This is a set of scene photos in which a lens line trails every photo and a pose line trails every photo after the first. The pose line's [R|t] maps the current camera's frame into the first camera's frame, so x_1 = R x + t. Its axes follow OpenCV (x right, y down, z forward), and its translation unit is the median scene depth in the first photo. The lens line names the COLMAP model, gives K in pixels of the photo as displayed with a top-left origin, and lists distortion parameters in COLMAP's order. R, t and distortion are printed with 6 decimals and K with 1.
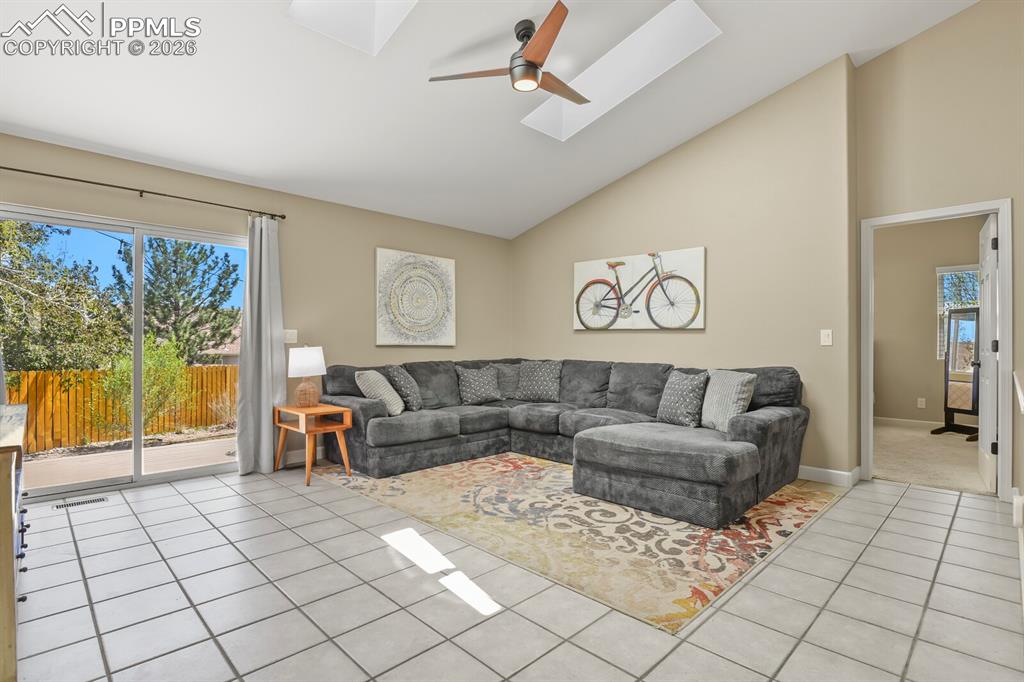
lens RADIAL K [[499.7, 0, 520.4], [0, 499.7, 342.1], [0, 0, 1]] dist [-0.004434, -0.001038]
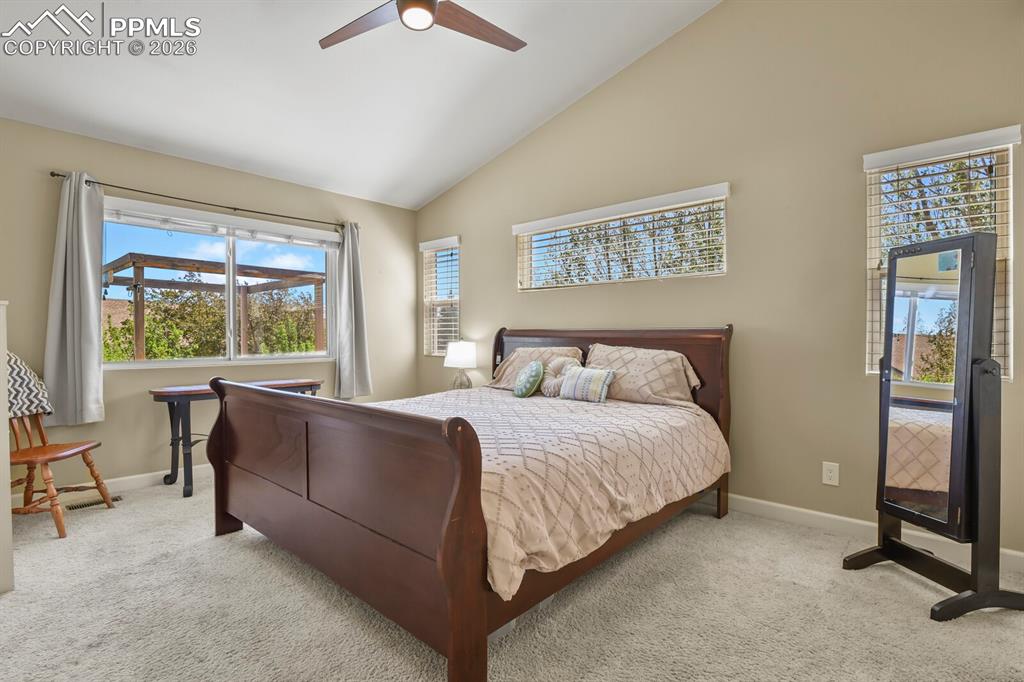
lens RADIAL K [[499.7, 0, 520.4], [0, 499.7, 342.1], [0, 0, 1]] dist [-0.004434, -0.001038]
pose [[0.998922, 0.000534, 0.046421, 0.537116], [-0.001605, 0.999733, 0.023038, -0.001349], [-0.046396, -0.023087, 0.998656, 0.606049]]
